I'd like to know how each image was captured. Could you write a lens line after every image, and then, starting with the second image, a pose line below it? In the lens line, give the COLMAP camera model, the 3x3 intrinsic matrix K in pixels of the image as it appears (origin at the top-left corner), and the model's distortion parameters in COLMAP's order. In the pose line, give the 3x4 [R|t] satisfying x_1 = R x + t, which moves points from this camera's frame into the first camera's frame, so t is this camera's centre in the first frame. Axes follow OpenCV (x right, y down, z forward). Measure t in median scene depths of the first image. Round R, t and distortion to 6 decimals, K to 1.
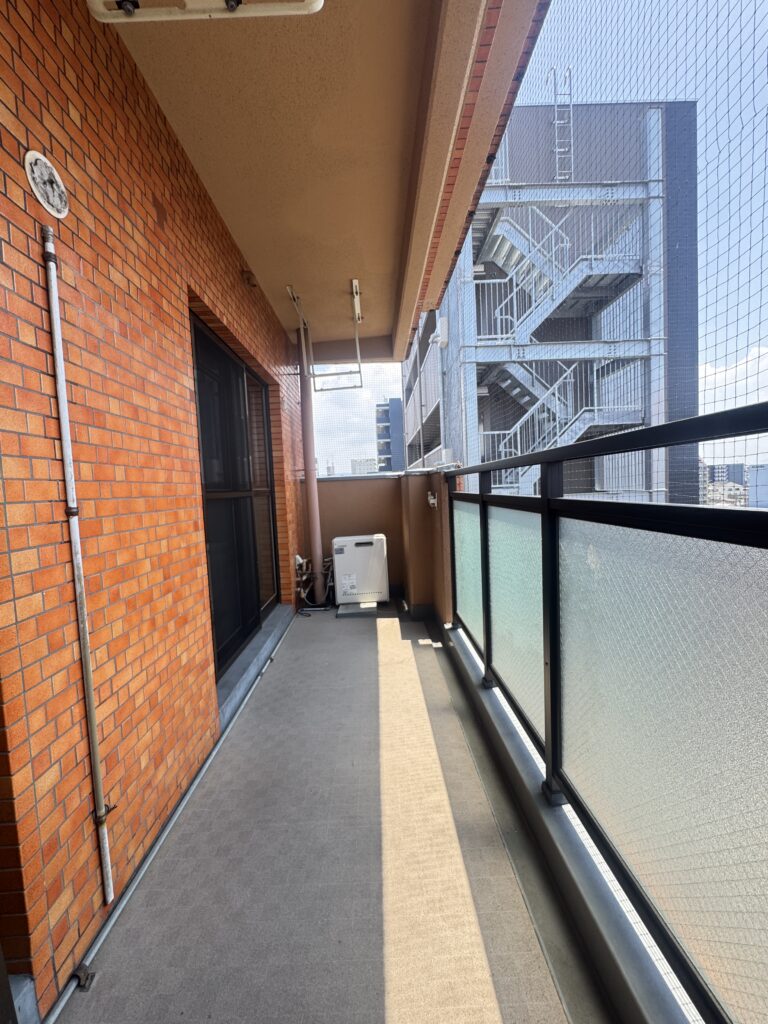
lens RADIAL K [[412.6, 0, 384.4], [0, 412.6, 511.5], [0, 0, 1]] dist [-0.003198, 0.001067]
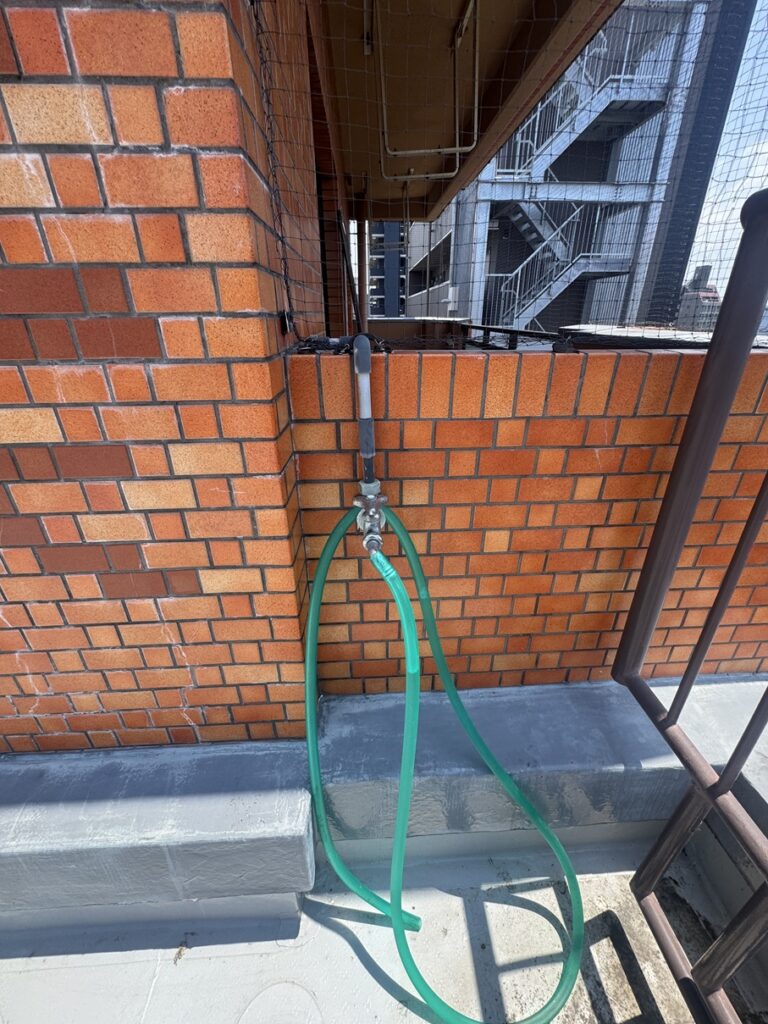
lens RADIAL K [[412.6, 0, 384.4], [0, 412.6, 511.4], [0, 0, 1]] dist [-0.003198, 0.001067]
pose [[0.998923, 0.026837, 0.037844, -0.068744], [-0.039110, 0.925889, 0.375765, -0.002963], [-0.024955, -0.376840, 0.925942, -0.275338]]
